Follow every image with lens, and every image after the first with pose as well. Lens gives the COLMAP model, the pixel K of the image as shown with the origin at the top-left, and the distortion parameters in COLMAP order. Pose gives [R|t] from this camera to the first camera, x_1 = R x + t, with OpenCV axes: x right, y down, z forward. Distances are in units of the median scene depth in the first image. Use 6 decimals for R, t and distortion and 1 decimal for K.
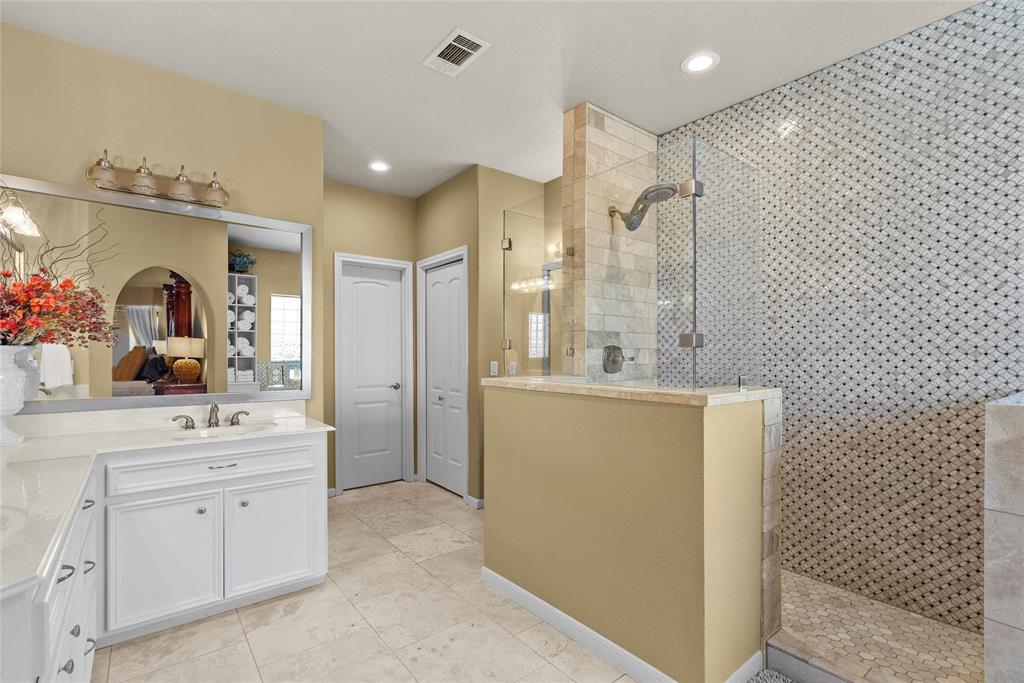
lens RADIAL K [[465.1, 0, 515.1], [0, 465.1, 348.6], [0, 0, 1]] dist [-0.001155, 0.001125]
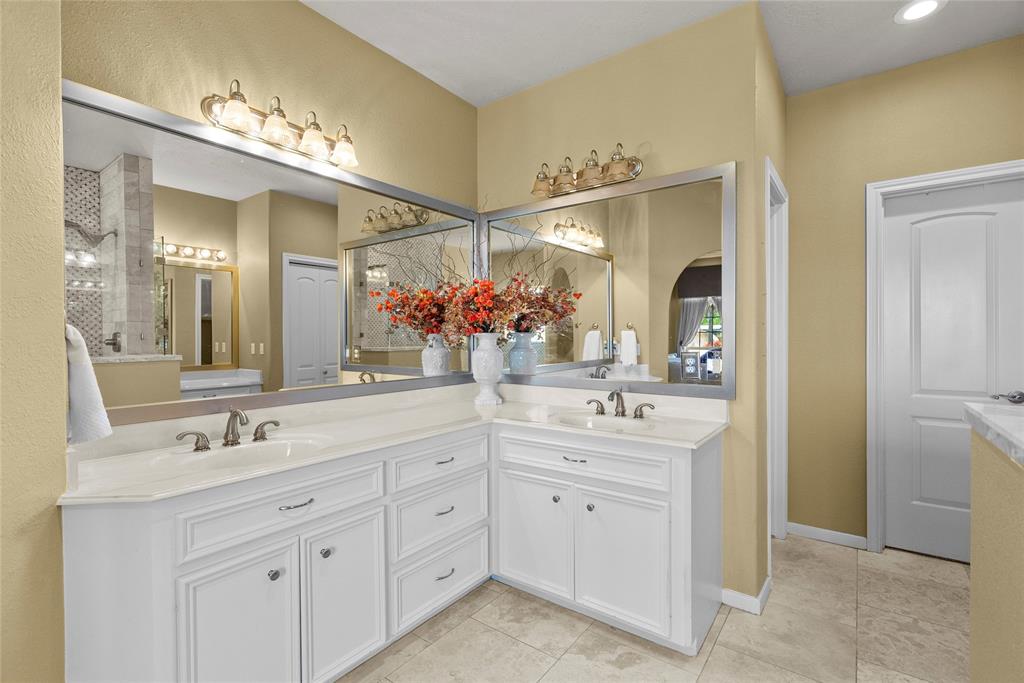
lens RADIAL K [[465.1, 0, 513.1], [0, 465.1, 341.7], [0, 0, 1]] dist [-0.001155, 0.001125]
pose [[0.251979, 0.004689, -0.967721, 0.211783], [0.015988, 0.999832, 0.009007, 0.004958], [0.967601, -0.017742, 0.251861, 0.561053]]
